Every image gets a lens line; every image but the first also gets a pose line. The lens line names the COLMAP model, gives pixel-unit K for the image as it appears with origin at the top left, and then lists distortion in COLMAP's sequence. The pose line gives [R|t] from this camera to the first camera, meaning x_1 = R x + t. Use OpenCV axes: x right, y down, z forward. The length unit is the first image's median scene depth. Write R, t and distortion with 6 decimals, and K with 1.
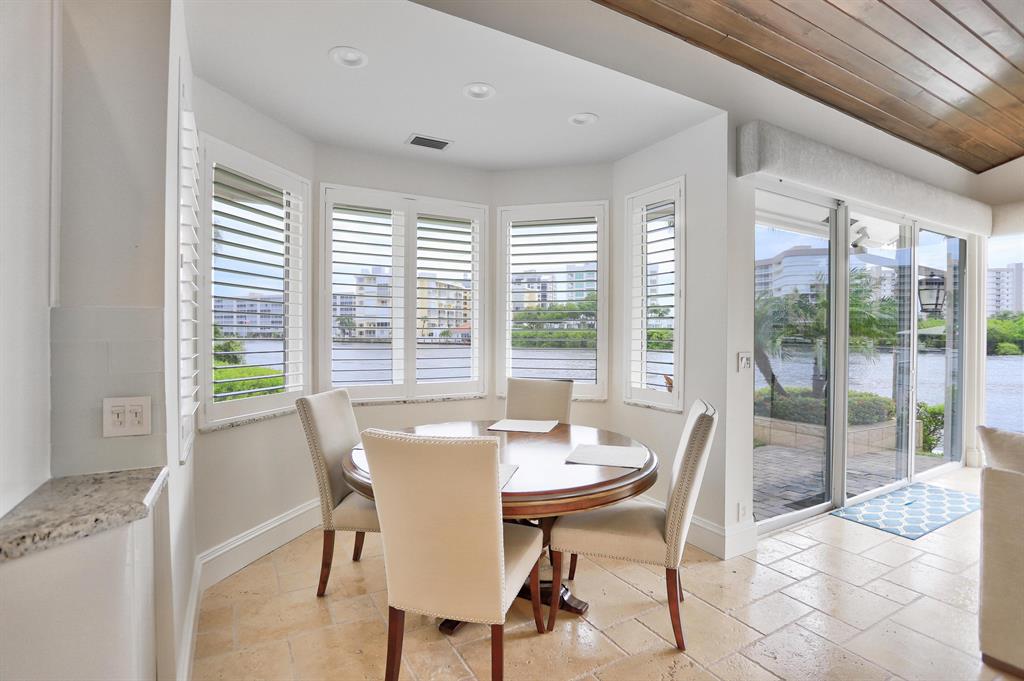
lens RADIAL K [[497.1, 0, 512.0], [0, 497.1, 340.5], [0, 0, 1]] dist [-0.070756, 0.030683]
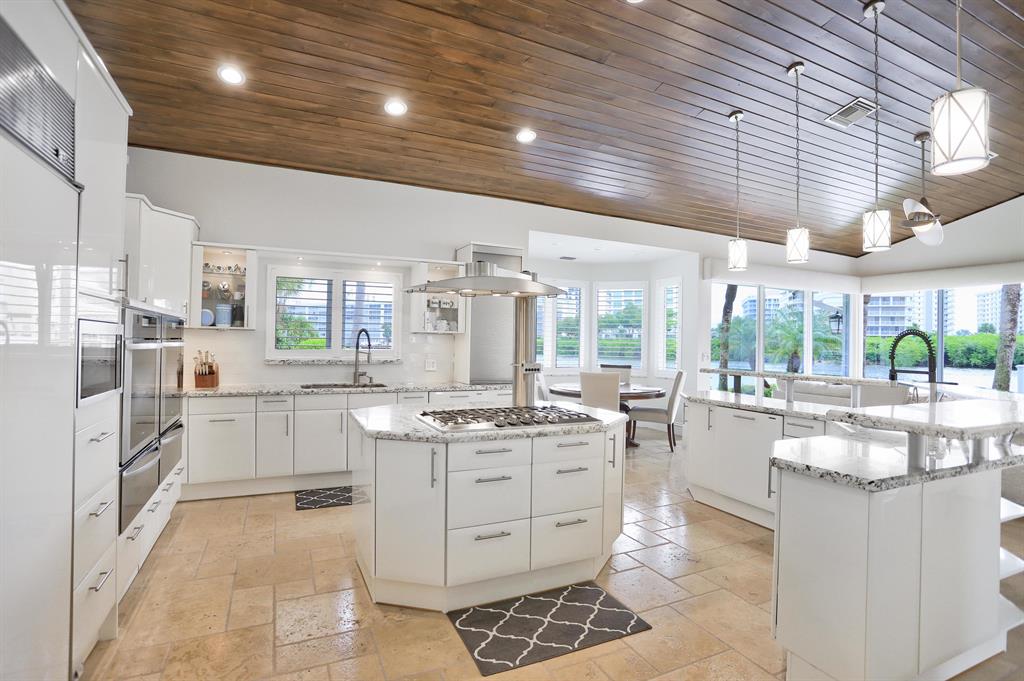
lens RADIAL K [[497.1, 0, 512.0], [0, 497.1, 340.5], [0, 0, 1]] dist [-0.070756, 0.030683]
pose [[0.997239, 0.009857, -0.073603, -0.230746], [-0.011250, 0.999765, -0.018527, 0.013848], [0.073403, 0.019304, 0.997116, -1.153537]]
